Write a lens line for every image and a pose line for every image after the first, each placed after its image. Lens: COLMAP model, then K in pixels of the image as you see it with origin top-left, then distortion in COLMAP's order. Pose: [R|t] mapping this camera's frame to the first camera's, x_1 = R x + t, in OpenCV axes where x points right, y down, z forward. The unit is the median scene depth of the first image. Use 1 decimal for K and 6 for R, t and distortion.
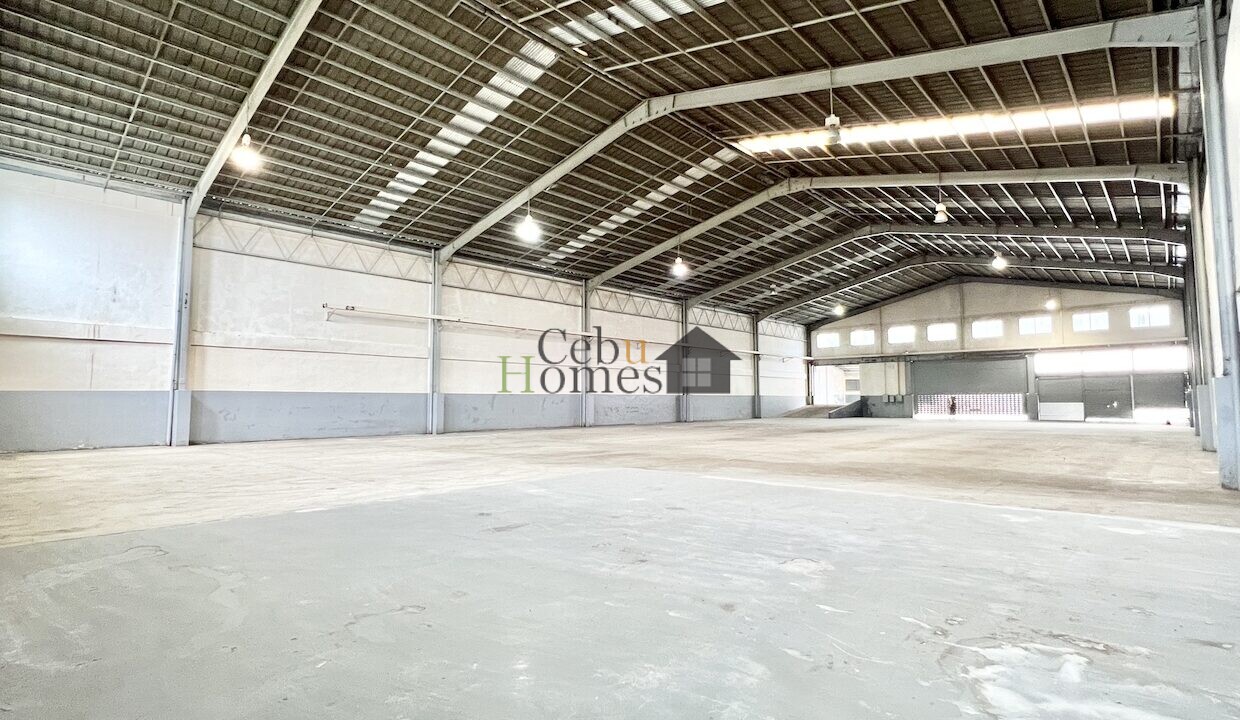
lens RADIAL K [[609.8, 0, 620.6], [0, 609.8, 353.6], [0, 0, 1]] dist [-0.000394, -0.000457]
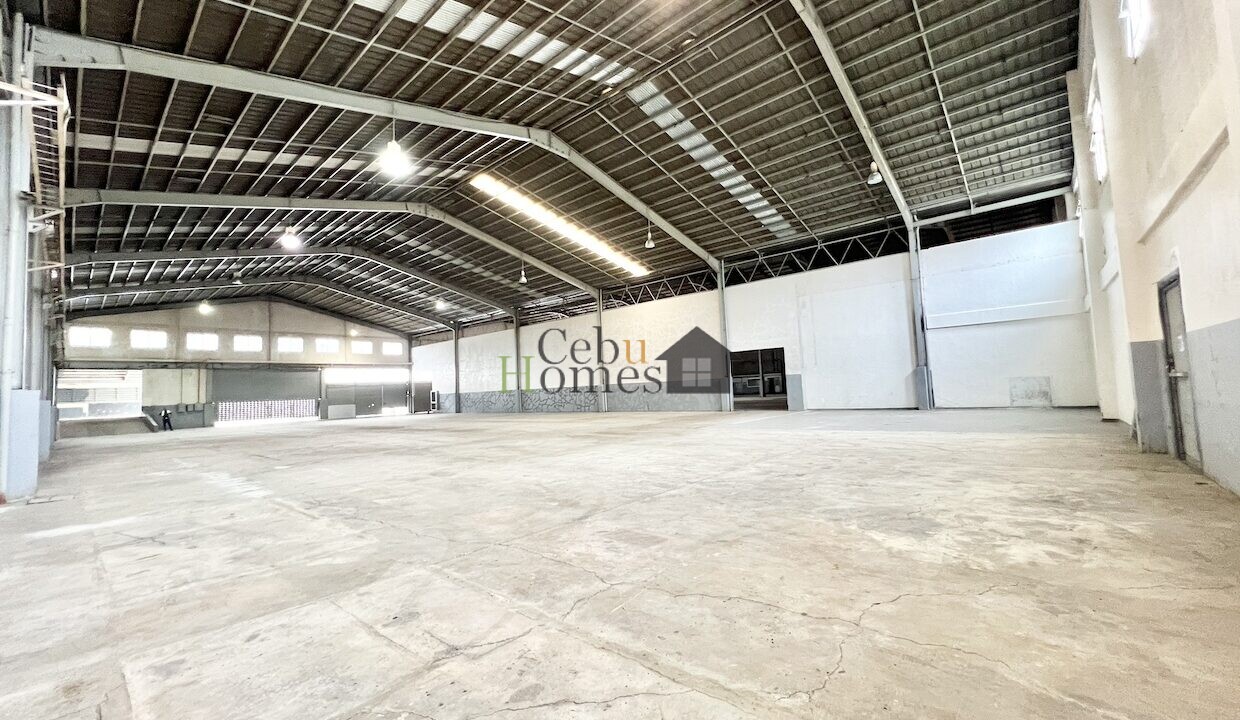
lens RADIAL K [[495.0, 0, 623.1], [0, 495.0, 360.3], [0, 0, 1]] dist [-0.000656, 0.000355]
pose [[-0.010051, 0.064402, 0.997873, -0.378903], [-0.039503, 0.997119, -0.064752, 0.027469], [-0.999169, -0.040070, -0.007478, 0.380046]]
